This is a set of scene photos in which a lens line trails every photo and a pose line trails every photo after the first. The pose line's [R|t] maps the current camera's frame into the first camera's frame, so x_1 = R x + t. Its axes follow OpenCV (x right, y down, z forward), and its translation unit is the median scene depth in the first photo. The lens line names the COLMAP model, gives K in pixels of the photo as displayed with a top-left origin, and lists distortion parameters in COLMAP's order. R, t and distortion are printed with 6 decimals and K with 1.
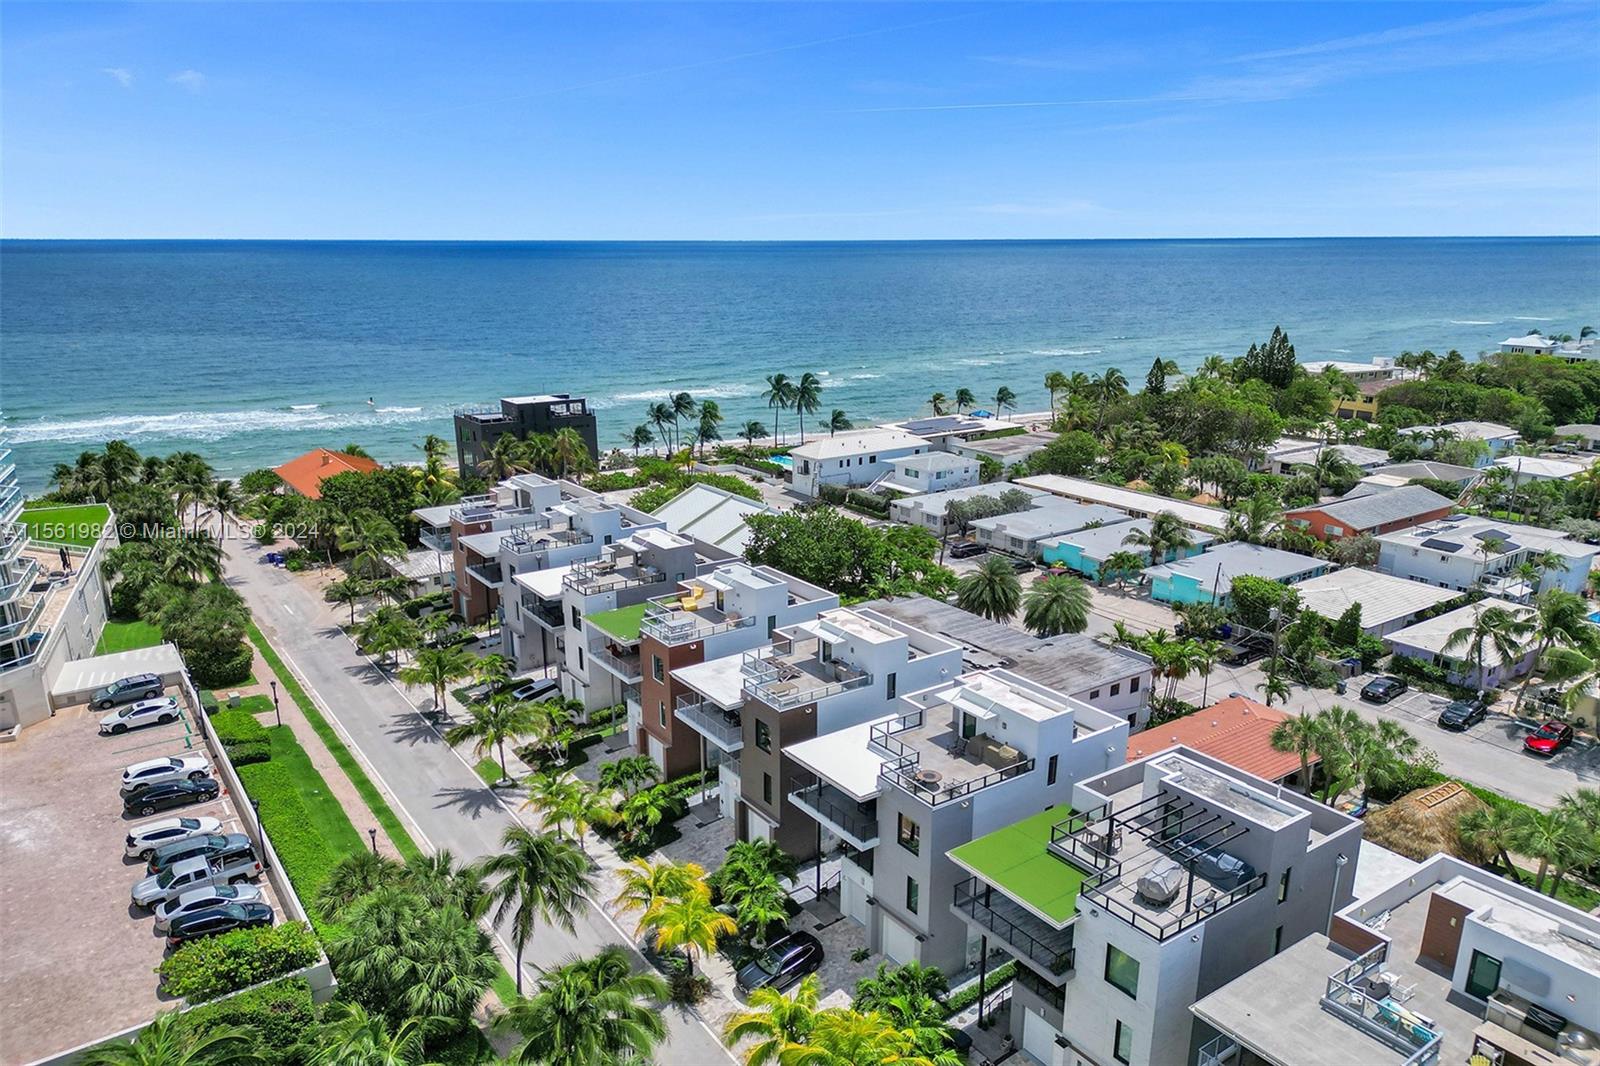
lens RADIAL K [[1115.8, 0, 800.0], [0, 1115.8, 533.0], [0, 0, 1]] dist [0.093194, -0.119686]
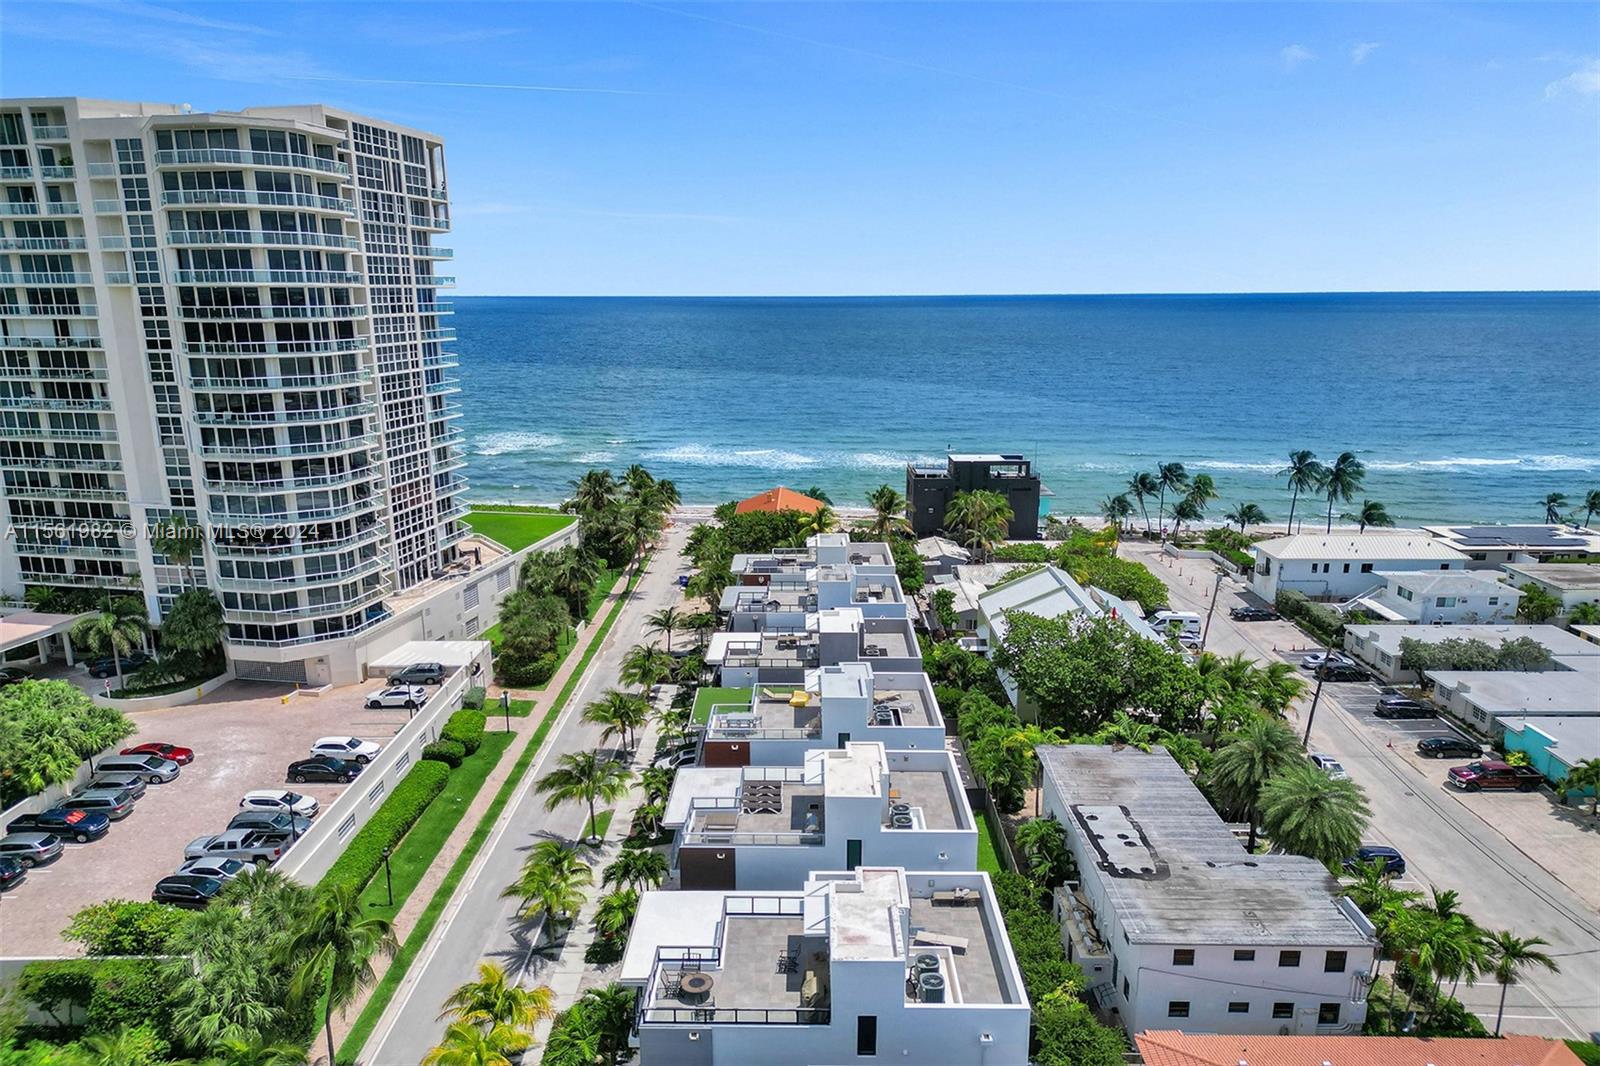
lens RADIAL K [[1115.8, 0, 800.0], [0, 1115.8, 533.0], [0, 0, 1]] dist [0.093194, -0.119686]
pose [[0.810314, 0.122036, -0.573148, 0.206779], [-0.147436, 0.989069, 0.002150, -0.036086], [0.567146, 0.082761, 0.819449, 0.137045]]
